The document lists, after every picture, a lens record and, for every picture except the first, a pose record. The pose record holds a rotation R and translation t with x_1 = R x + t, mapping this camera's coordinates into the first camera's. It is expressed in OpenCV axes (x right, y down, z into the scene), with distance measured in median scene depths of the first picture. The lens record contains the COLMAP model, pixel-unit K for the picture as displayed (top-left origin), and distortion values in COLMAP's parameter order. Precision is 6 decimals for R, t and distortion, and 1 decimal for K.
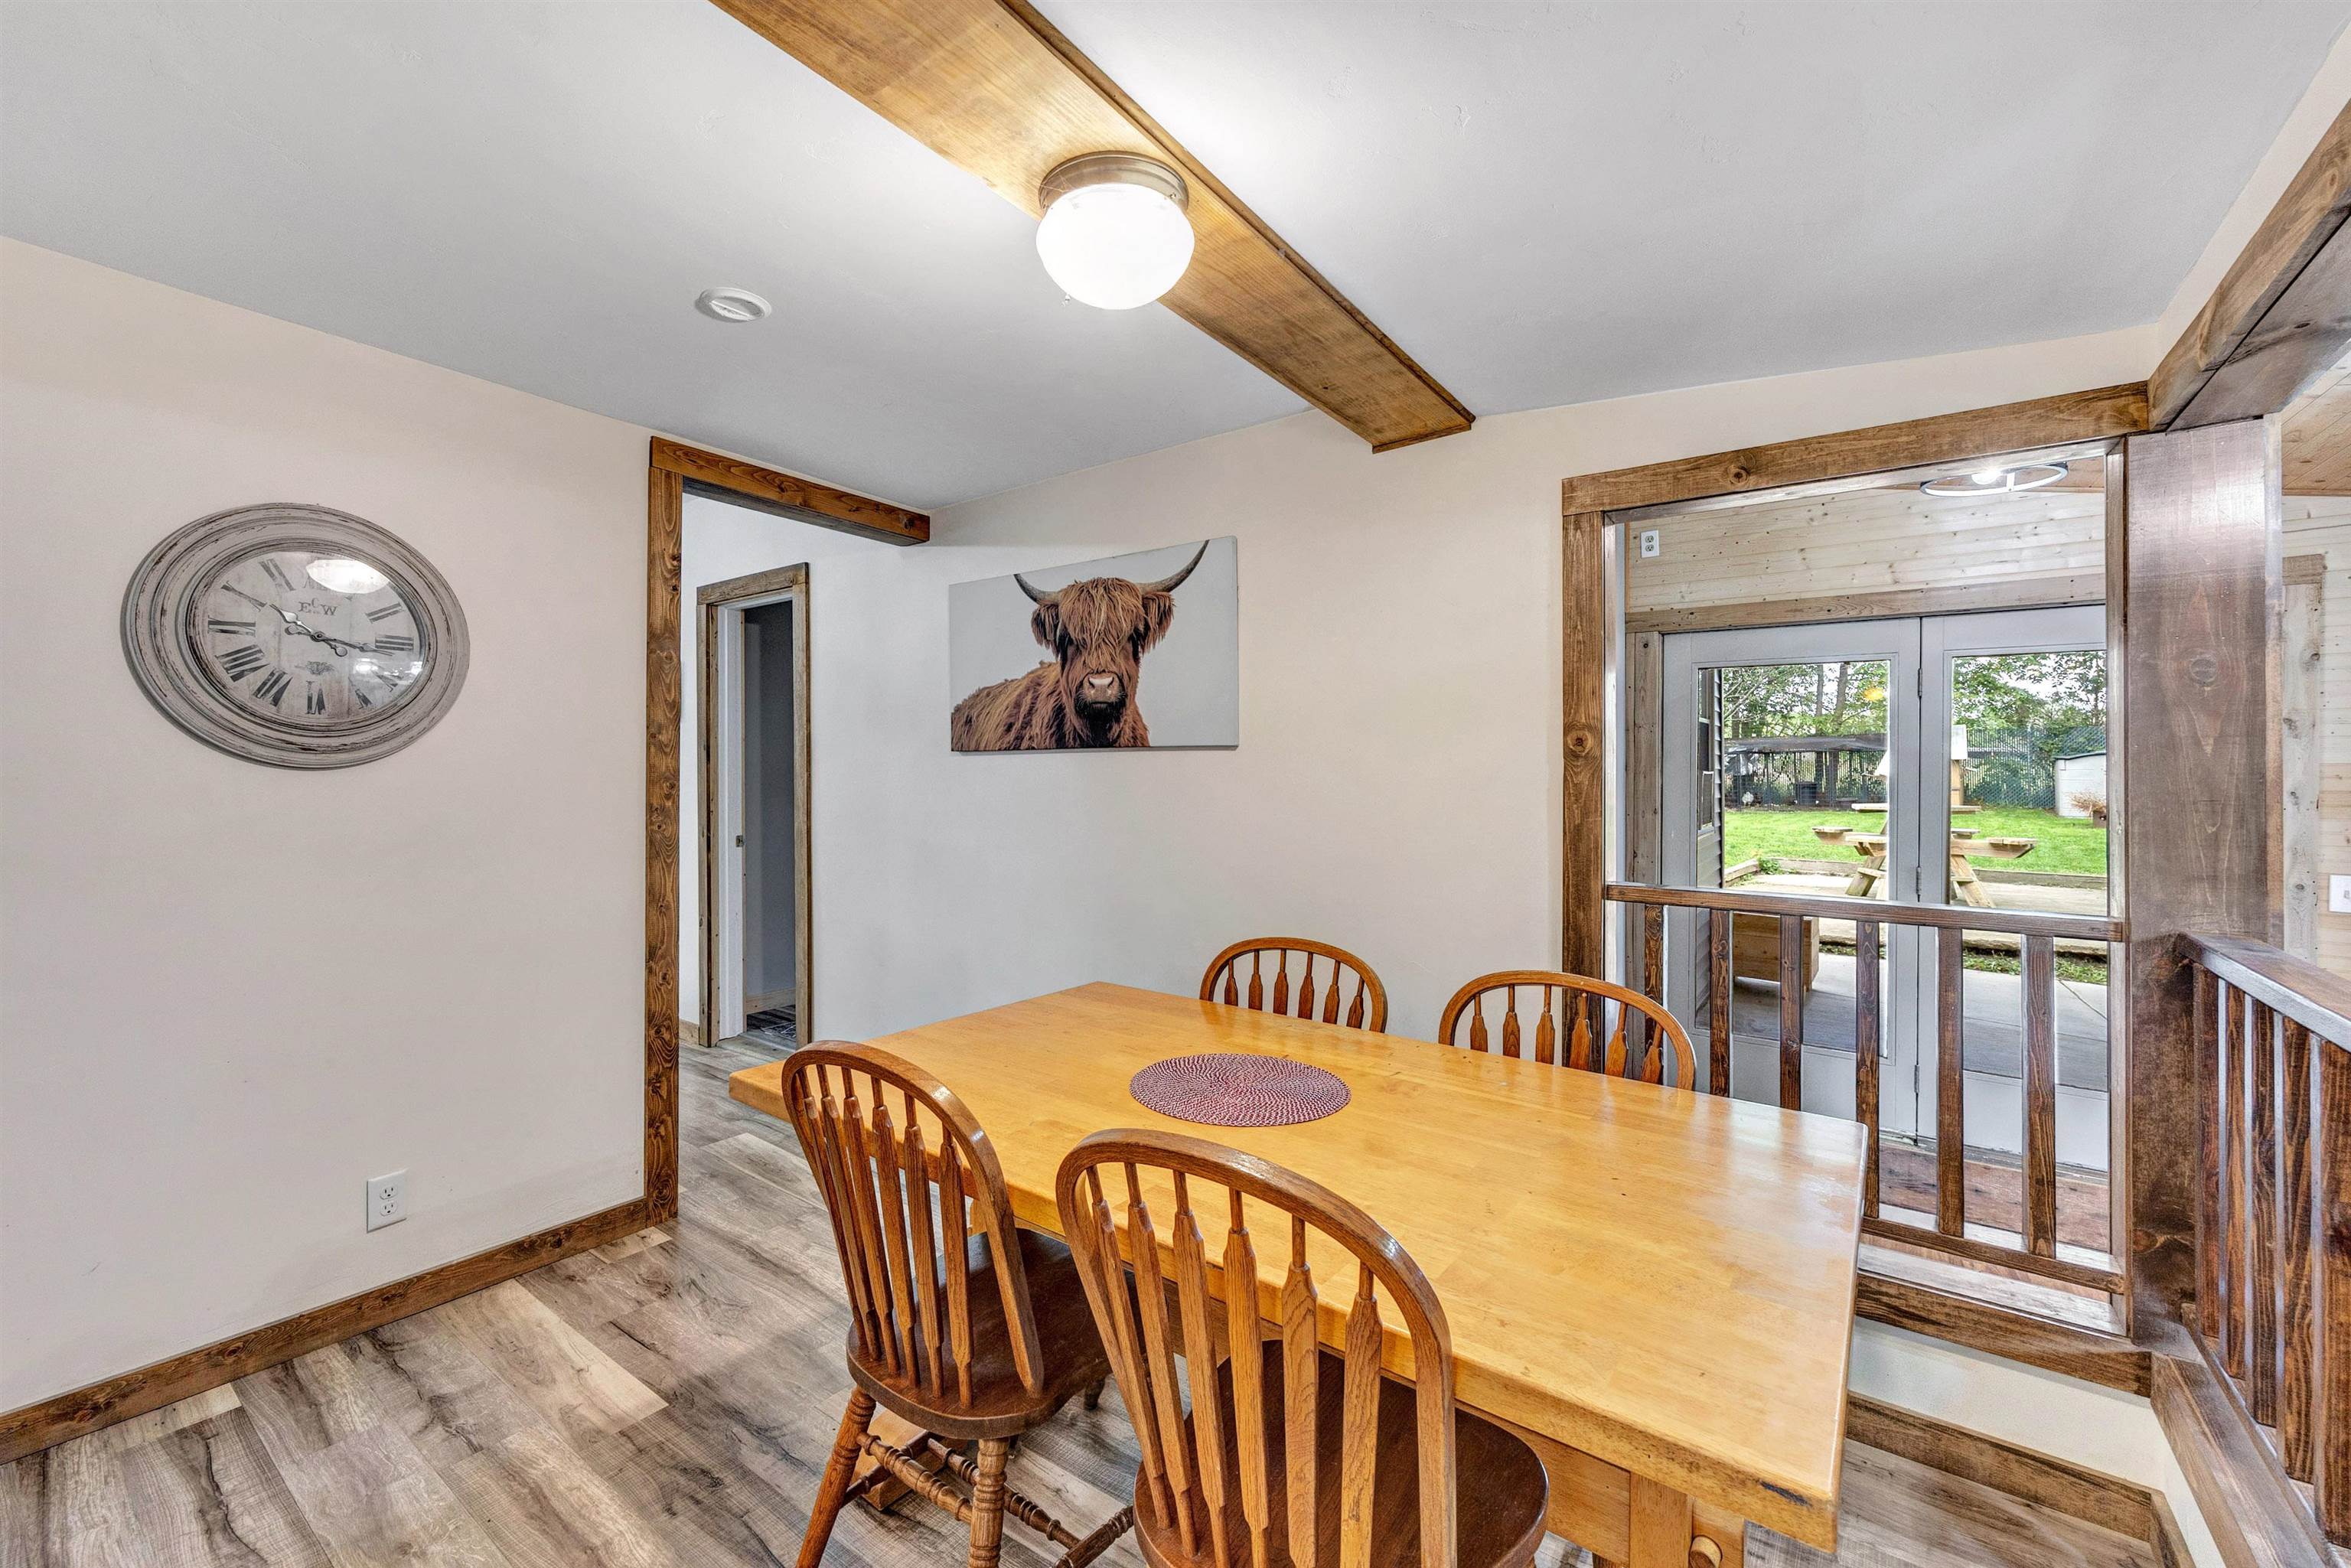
lens RADIAL K [[949.7, 0, 1171.3], [0, 949.7, 766.7], [0, 0, 1]] dist [0.001873, 0.000362]
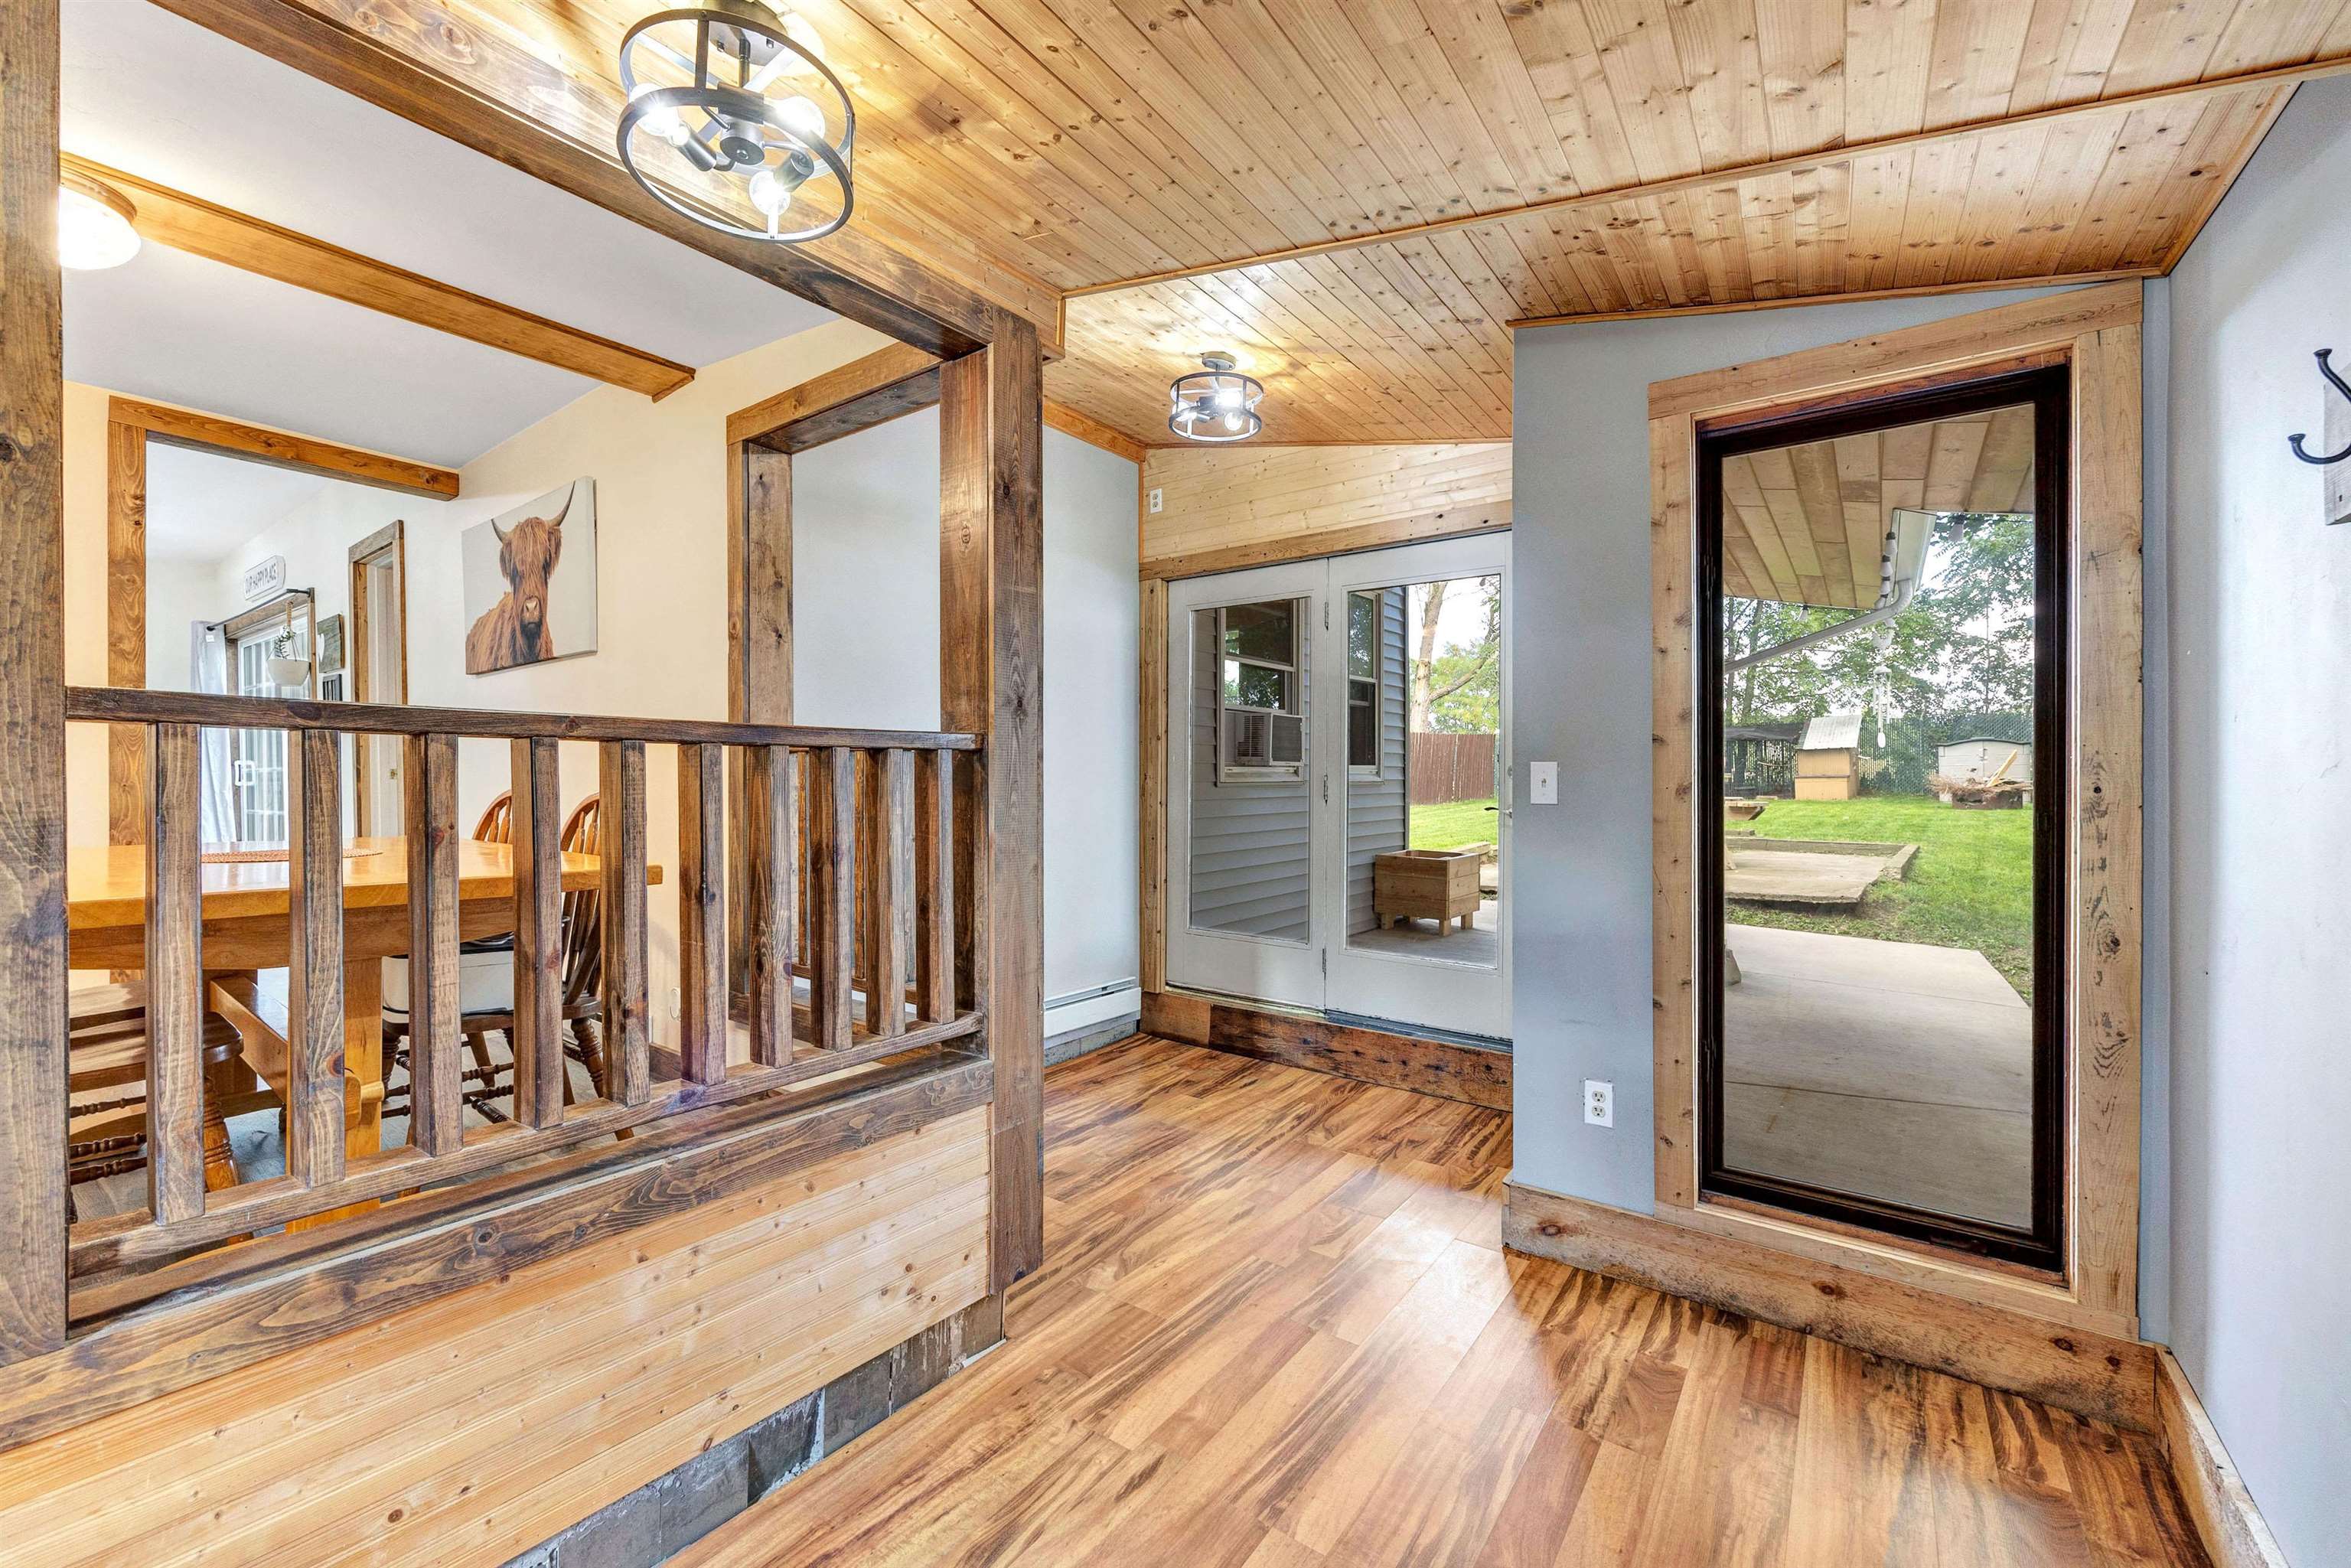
lens RADIAL K [[949.7, 0, 1178.6], [0, 949.7, 794.6], [0, 0, 1]] dist [0.001873, 0.000362]
pose [[0.999891, -0.002625, -0.014516, 0.727899], [0.002905, 0.999809, 0.019303, 0.122546], [0.014463, -0.019343, 0.999708, -0.175869]]
